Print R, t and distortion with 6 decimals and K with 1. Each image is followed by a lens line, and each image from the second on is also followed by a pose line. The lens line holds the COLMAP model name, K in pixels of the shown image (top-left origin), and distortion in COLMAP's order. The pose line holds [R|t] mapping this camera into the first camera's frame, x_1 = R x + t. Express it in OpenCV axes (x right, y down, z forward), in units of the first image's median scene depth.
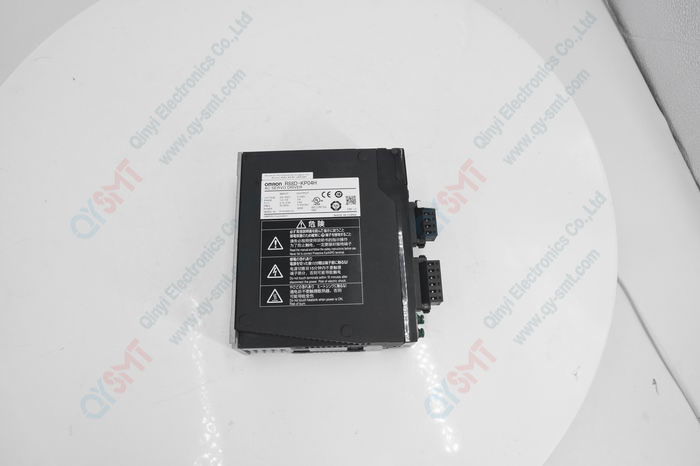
lens RADIAL K [[618.1, 0, 350.0], [0, 618.1, 233.0], [0, 0, 1]] dist [-0.000688, -0.001036]
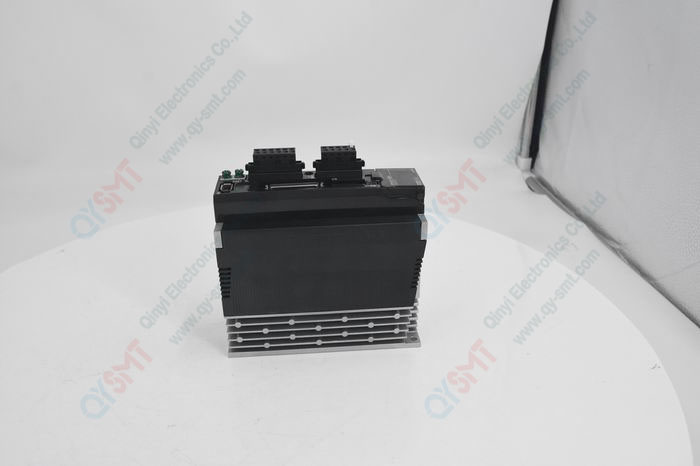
lens RADIAL K [[618.2, 0, 350.0], [0, 618.2, 233.0], [0, 0, 1]] dist [-0.001968, 0.001172]
pose [[1.000000, -0.000104, 0.000203, 0.556392], [0.000104, 1.000000, -0.000018, 0.000042], [-0.000203, 0.000018, 1.000000, -0.000247]]
